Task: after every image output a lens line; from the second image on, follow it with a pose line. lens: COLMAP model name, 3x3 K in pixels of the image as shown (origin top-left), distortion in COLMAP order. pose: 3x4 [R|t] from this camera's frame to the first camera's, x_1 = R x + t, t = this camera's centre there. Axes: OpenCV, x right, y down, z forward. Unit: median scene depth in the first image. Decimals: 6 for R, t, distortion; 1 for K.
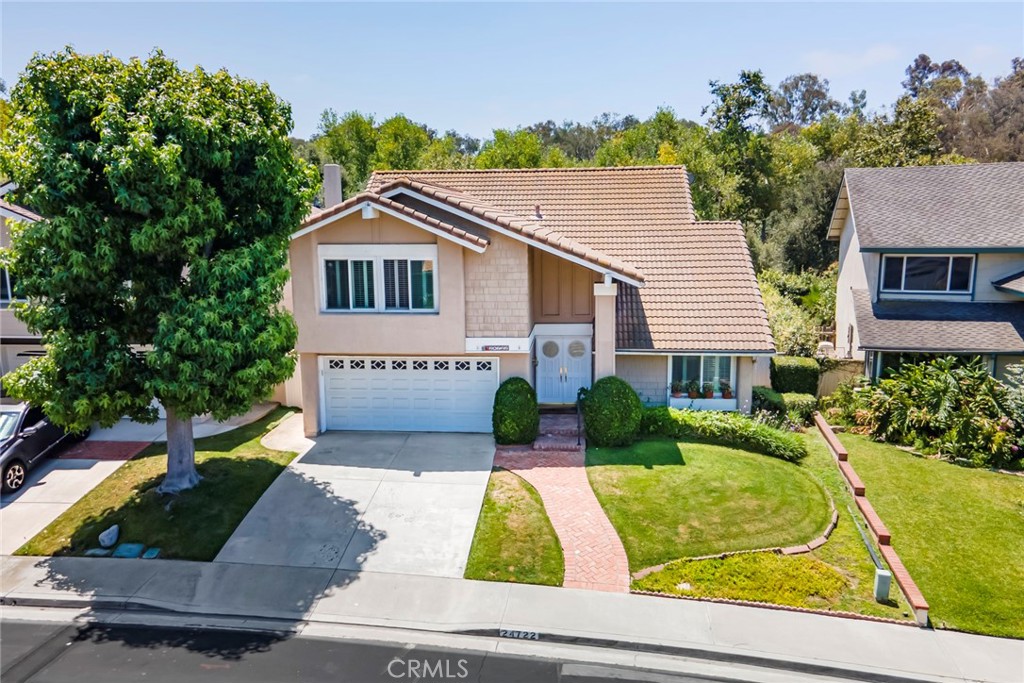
lens RADIAL K [[779.8, 0, 505.1], [0, 779.8, 346.8], [0, 0, 1]] dist [0.029309, 0.006733]
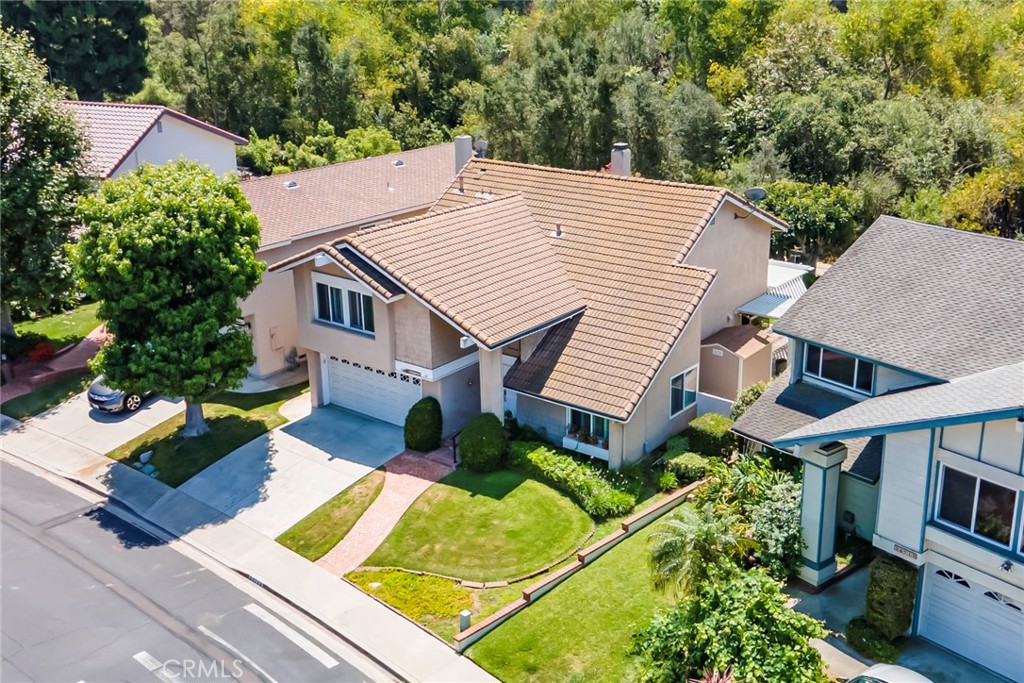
lens RADIAL K [[1109.4, 0, 516.3], [0, 1109.4, 338.1], [0, 0, 1]] dist [0.011469, 0.000000]
pose [[0.839770, 0.172908, -0.514674, 1.175621], [-0.083597, 0.977808, 0.192100, -0.464424], [0.536468, -0.118294, 0.835589, -0.446842]]
